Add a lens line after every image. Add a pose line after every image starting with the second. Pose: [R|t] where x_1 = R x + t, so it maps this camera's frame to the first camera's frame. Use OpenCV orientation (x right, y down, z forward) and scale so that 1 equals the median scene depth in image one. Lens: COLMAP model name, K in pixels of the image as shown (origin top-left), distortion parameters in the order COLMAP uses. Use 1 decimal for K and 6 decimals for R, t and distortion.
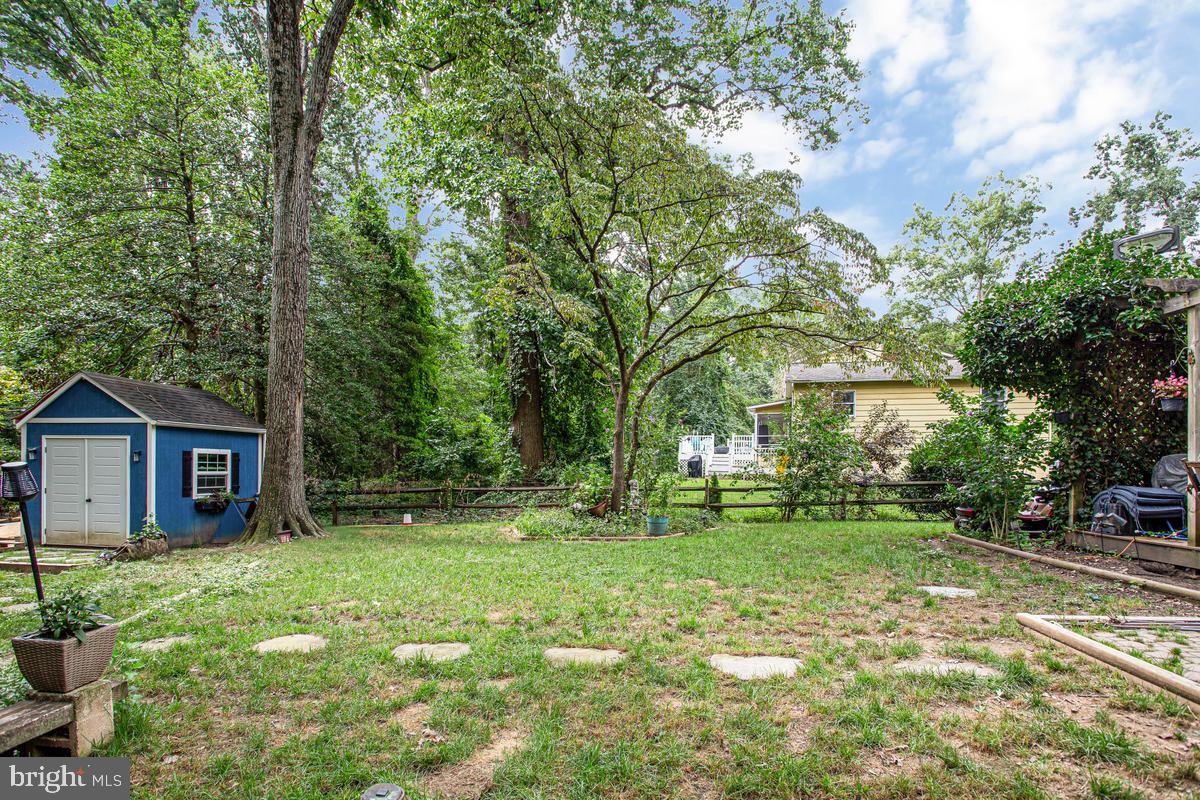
lens RADIAL K [[604.9, 0, 604.7], [0, 604.9, 464.0], [0, 0, 1]] dist [-0.012400, 0.001436]
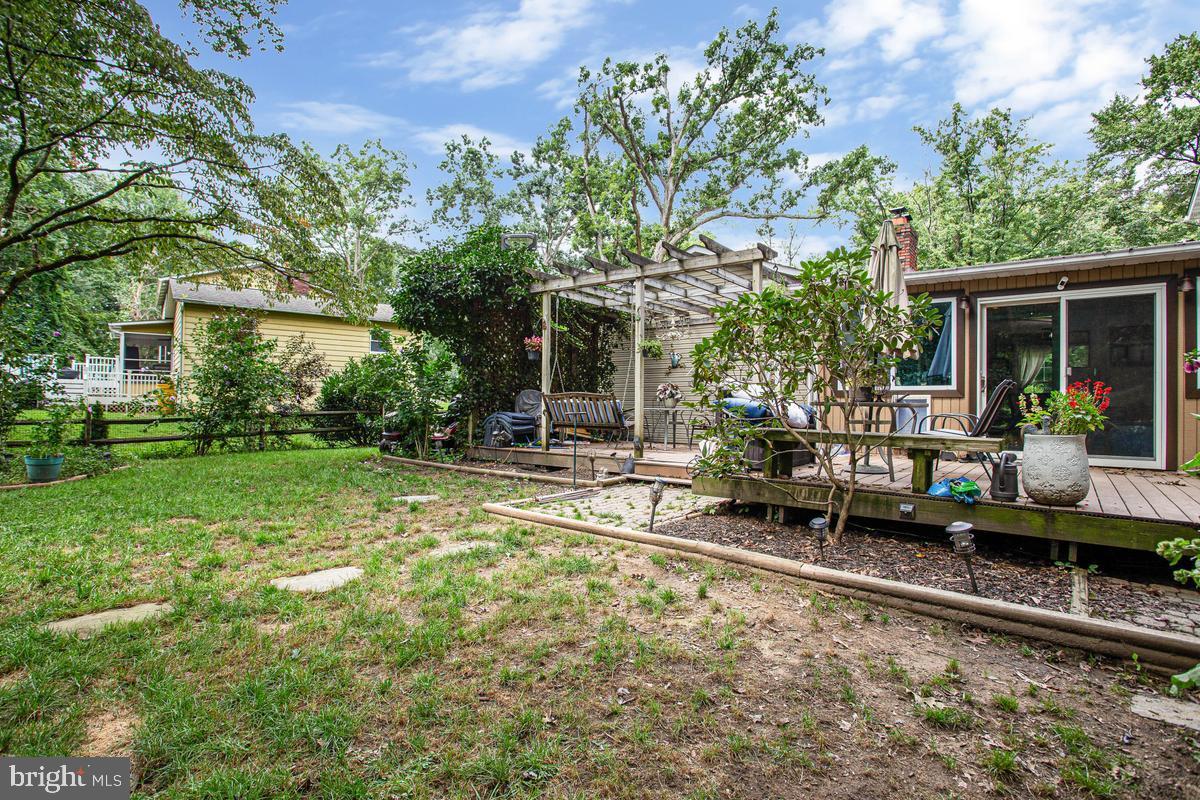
lens RADIAL K [[602.2, 0, 600.0], [0, 602.2, 400.0], [0, 0, 1]] dist [-0.055623, 0.000444]
pose [[0.584913, 0.009780, 0.811037, -0.148868], [-0.015338, 0.999882, -0.000996, 0.008339], [-0.810951, -0.011857, 0.584994, 0.006212]]
